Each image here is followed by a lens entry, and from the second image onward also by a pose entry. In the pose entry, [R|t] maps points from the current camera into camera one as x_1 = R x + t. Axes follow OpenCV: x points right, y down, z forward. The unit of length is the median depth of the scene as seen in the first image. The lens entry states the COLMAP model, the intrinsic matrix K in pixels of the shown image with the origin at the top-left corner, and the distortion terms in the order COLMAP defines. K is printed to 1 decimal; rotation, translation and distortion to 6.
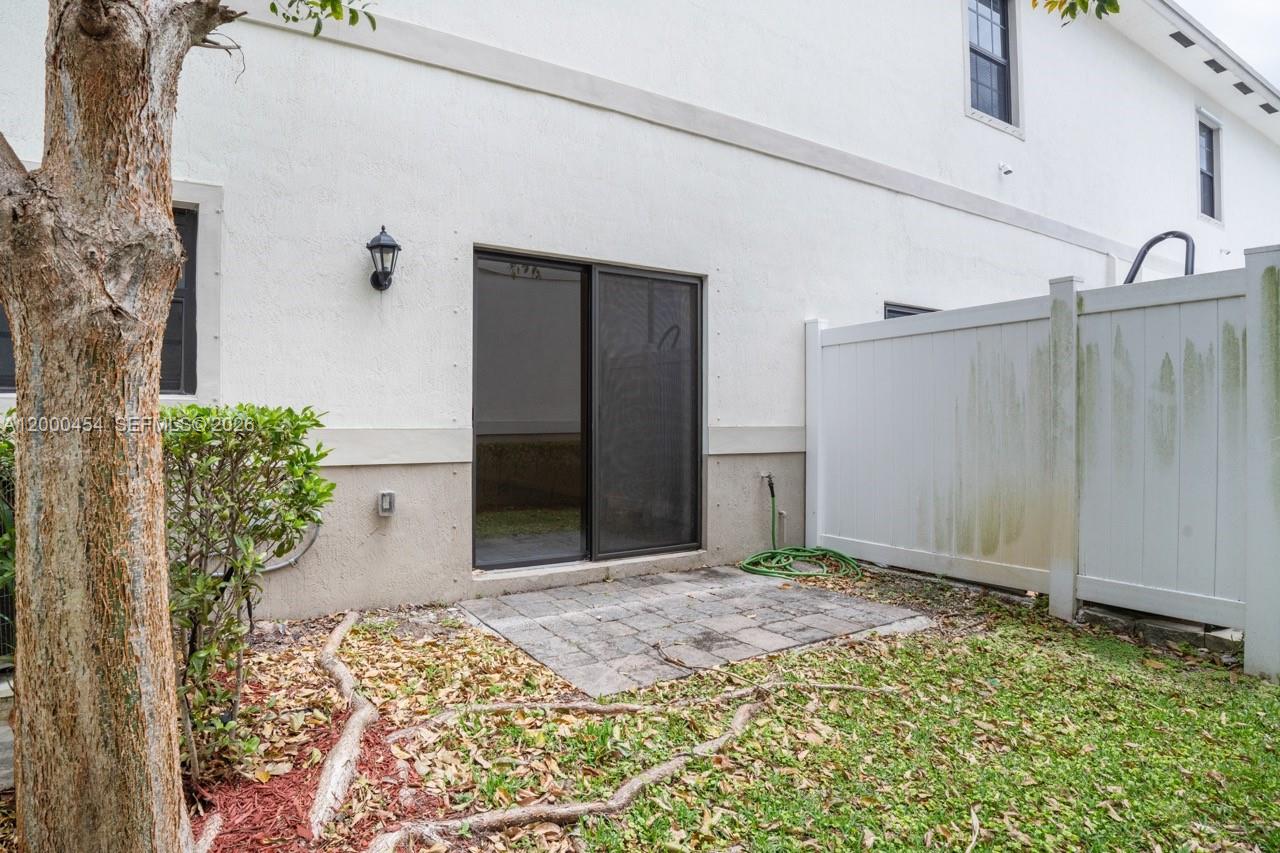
lens RADIAL K [[640.1, 0, 663.4], [0, 640.1, 434.3], [0, 0, 1]] dist [-0.056730, 0.011727]
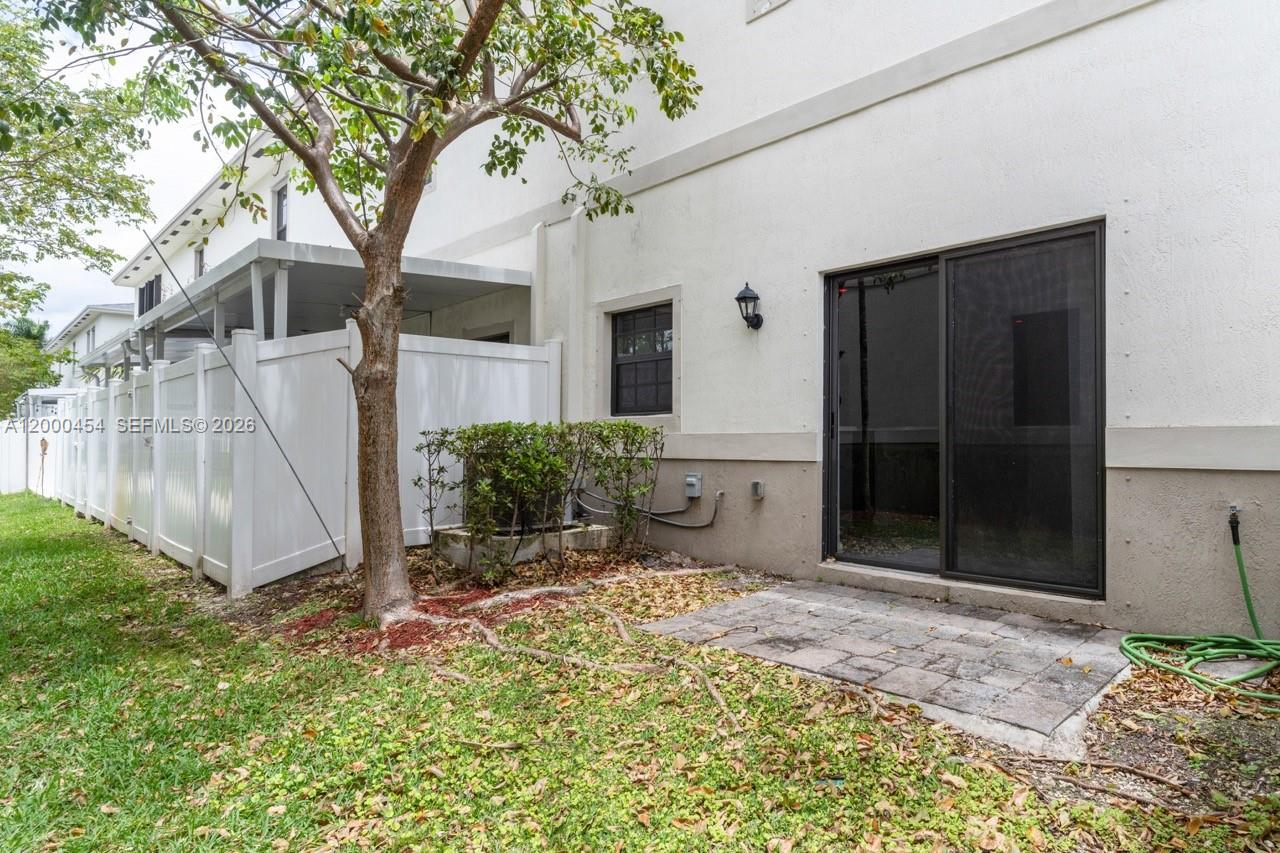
lens RADIAL K [[638.9, 0, 640.0], [0, 638.9, 426.5], [0, 0, 1]] dist [-0.000521, 0.000390]
pose [[0.282148, -0.017461, -0.959212, 0.731872], [-0.008438, 0.999751, -0.020681, 0.006519], [0.959334, 0.013929, 0.281930, 0.369156]]
